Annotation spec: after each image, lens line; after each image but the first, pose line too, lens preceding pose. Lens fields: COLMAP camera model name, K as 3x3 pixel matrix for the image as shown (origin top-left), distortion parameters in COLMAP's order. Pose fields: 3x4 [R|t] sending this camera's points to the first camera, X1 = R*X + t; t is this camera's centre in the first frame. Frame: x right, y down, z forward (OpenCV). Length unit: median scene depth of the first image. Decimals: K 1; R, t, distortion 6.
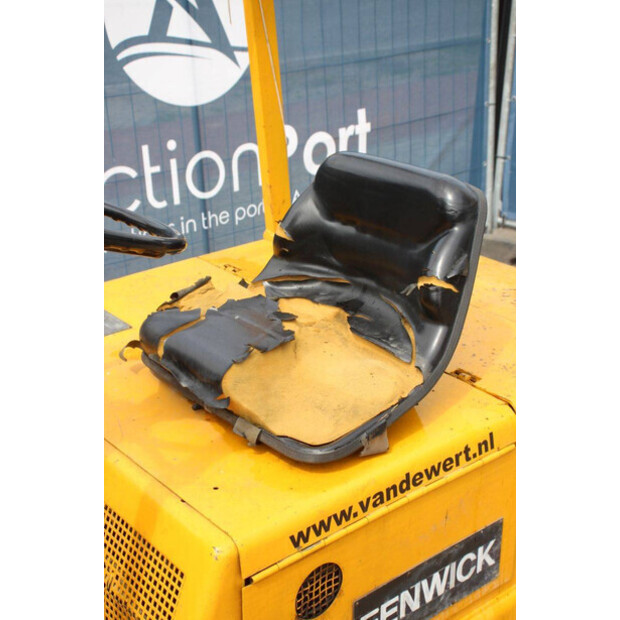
lens RADIAL K [[982.3, 0, 311.6], [0, 982.3, 312.5], [0, 0, 1]] dist [0.152138, 0.000000]
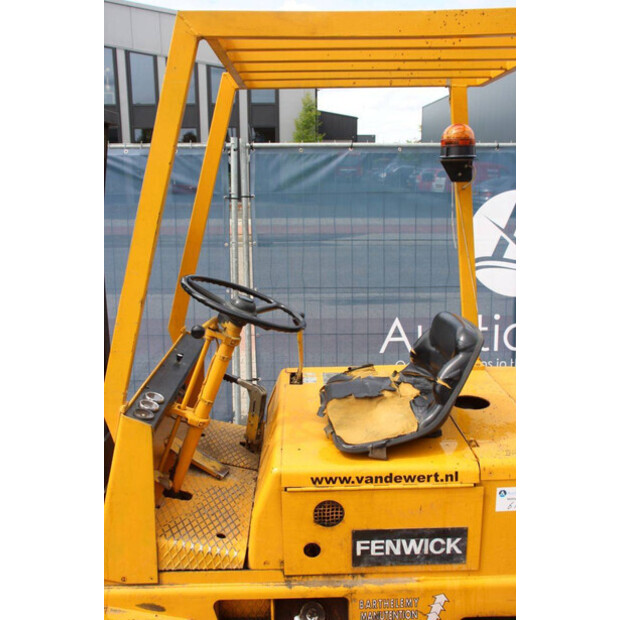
lens RADIAL K [[602.0, 0, 307.6], [0, 602.0, 309.7], [0, 0, 1]] dist [-0.029834, 0.000000]
pose [[0.783329, 0.126496, -0.608600, 0.602437], [-0.235991, 0.966291, -0.102904, 0.015129], [0.575068, 0.224232, 0.786776, -0.065538]]
